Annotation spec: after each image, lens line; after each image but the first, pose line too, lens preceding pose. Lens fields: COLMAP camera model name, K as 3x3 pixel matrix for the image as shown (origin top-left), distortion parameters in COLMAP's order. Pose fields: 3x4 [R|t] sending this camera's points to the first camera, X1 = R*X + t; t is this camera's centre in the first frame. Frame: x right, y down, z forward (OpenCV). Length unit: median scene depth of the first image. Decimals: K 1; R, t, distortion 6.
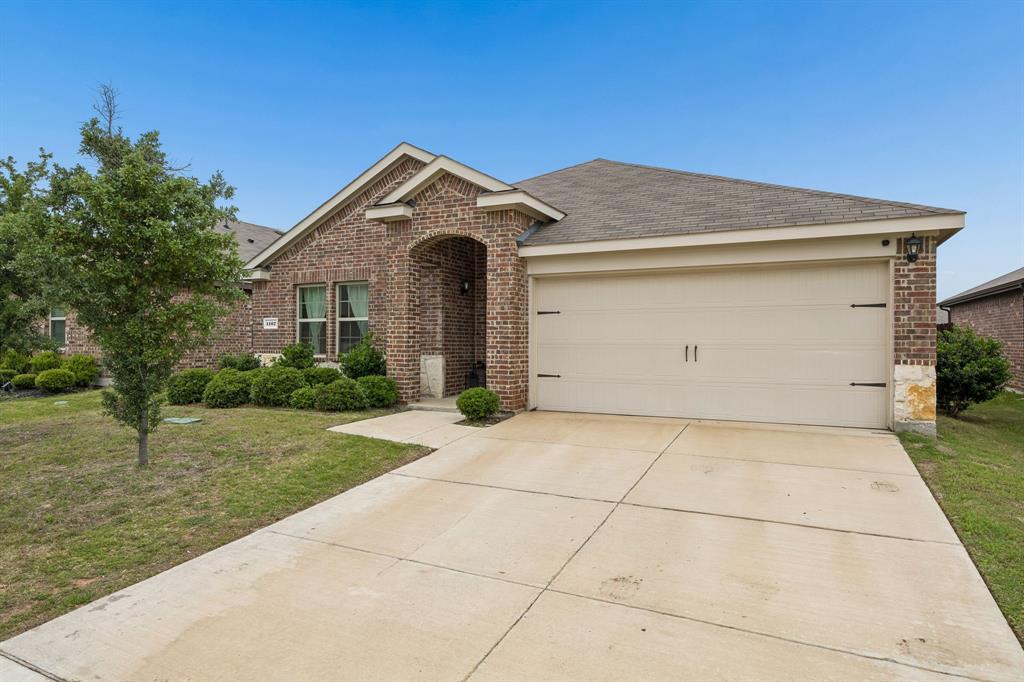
lens RADIAL K [[547.9, 0, 509.8], [0, 547.9, 339.5], [0, 0, 1]] dist [0.004701, 0.000515]
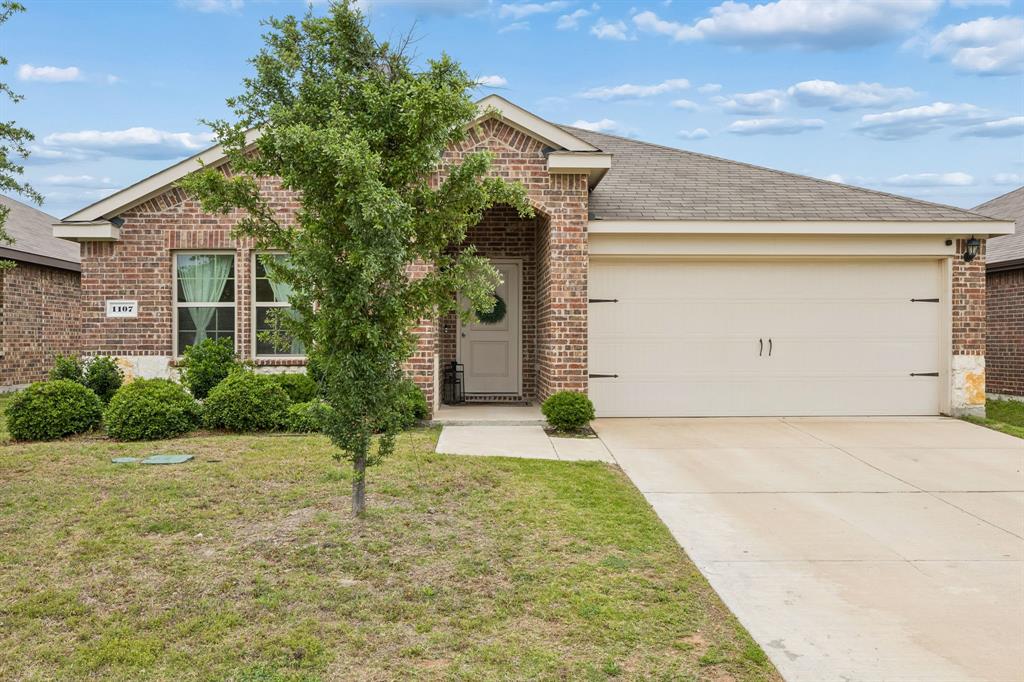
lens RADIAL K [[710.5, 0, 508.7], [0, 710.5, 340.9], [0, 0, 1]] dist [0.003799, -0.002708]
pose [[0.904130, -0.003453, 0.427244, -0.551563], [0.001539, 0.999987, 0.004825, 0.007413], [-0.427255, -0.003705, 0.904124, 0.081650]]
